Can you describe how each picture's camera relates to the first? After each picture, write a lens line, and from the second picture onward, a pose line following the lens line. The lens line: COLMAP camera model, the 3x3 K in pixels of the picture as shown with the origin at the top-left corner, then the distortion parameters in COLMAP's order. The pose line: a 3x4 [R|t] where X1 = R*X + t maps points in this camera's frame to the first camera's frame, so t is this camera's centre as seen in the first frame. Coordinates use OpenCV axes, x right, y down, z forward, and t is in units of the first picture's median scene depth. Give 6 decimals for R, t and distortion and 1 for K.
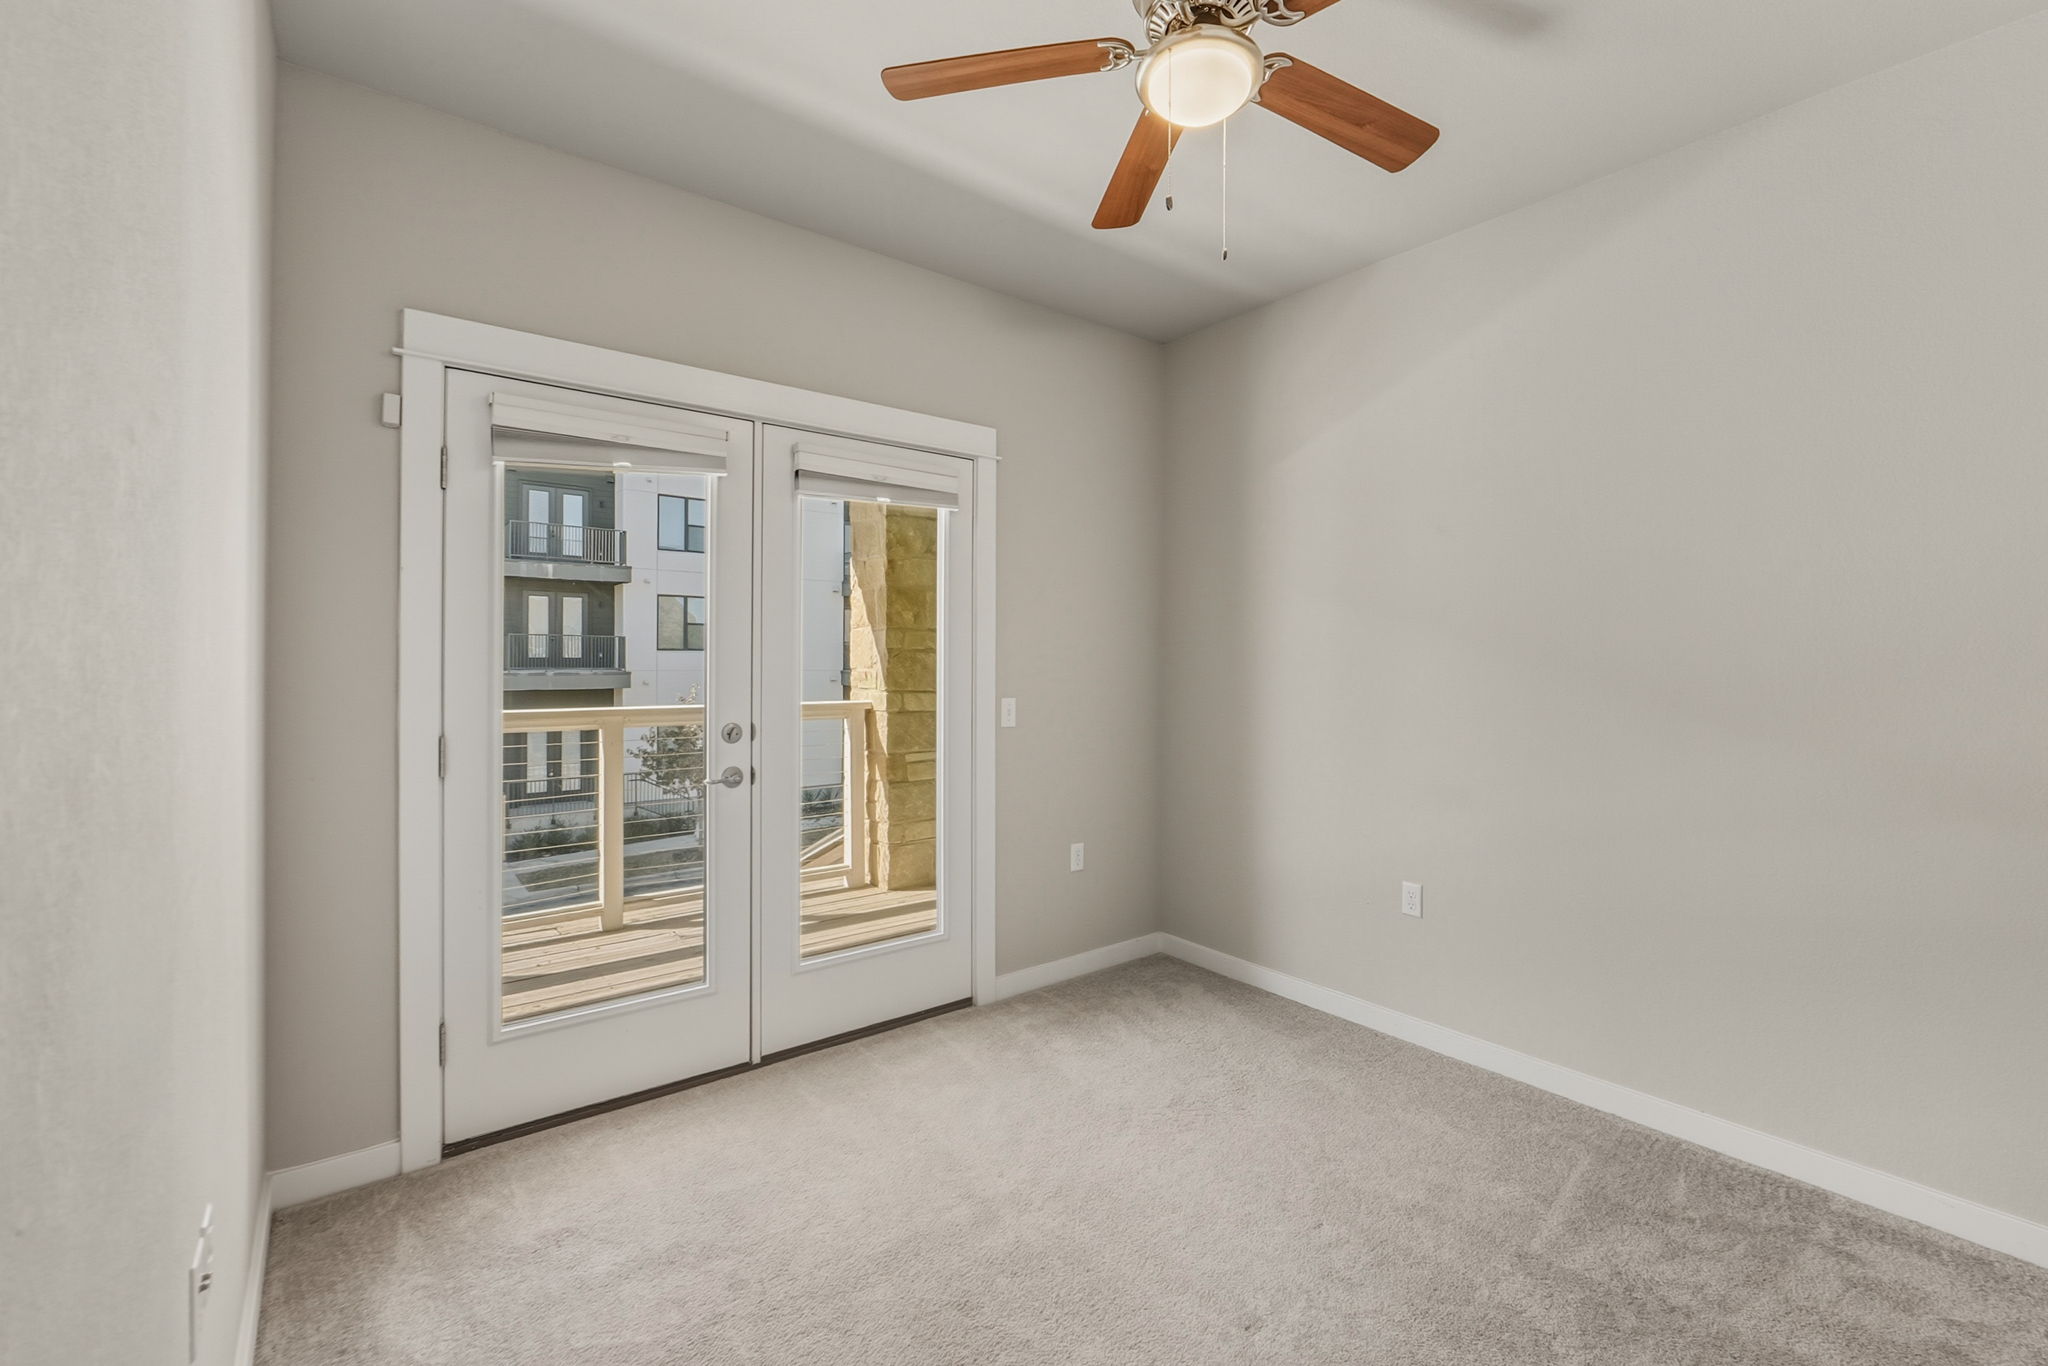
lens RADIAL K [[872.7, 0, 1031.4], [0, 872.7, 666.0], [0, 0, 1]] dist [-0.002816, 0.000020]
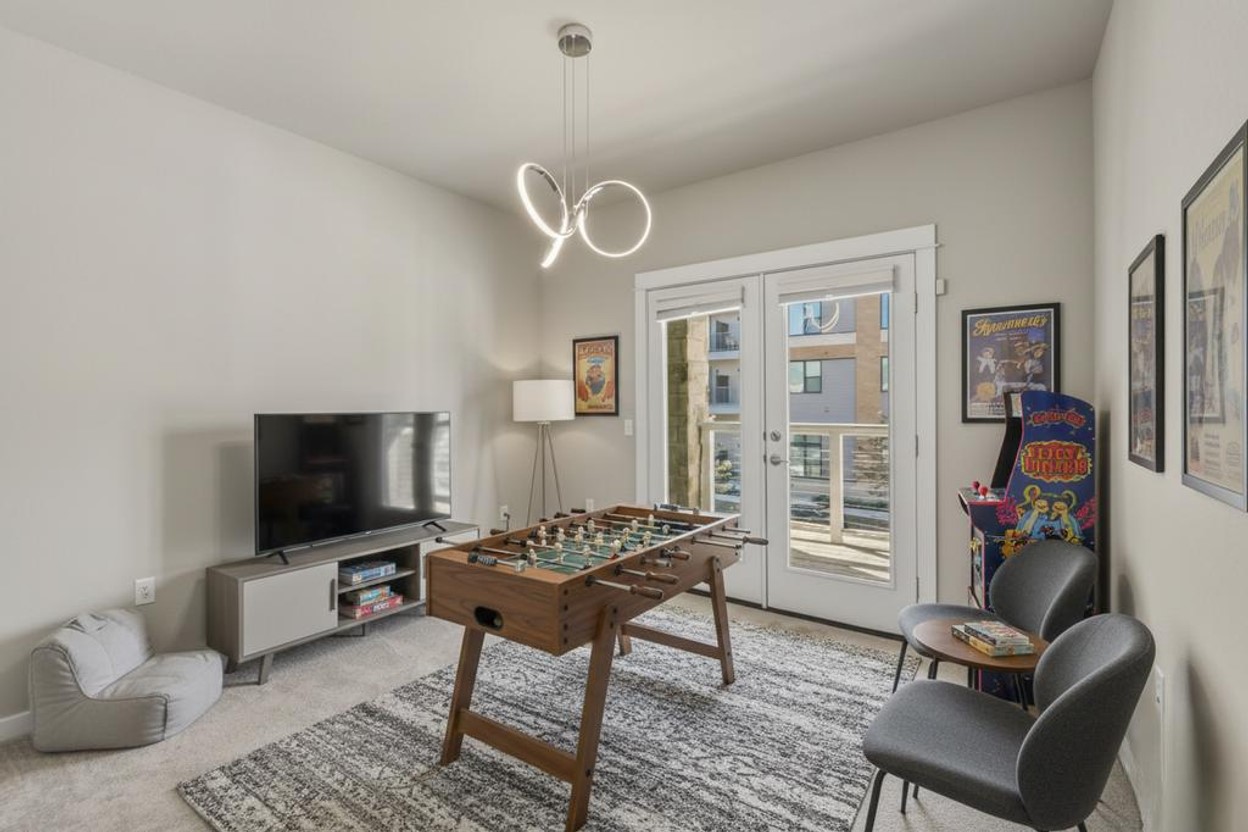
lens RADIAL K [[531.8, 0, 628.5], [0, 531.8, 405.7], [0, 0, 1]] dist [-0.002816, 0.000020]
pose [[0.295791, 0.002711, -0.955249, 0.525553], [0.004865, 0.999979, 0.004344, 0.001948], [0.955240, -0.005933, 0.295771, 0.270847]]
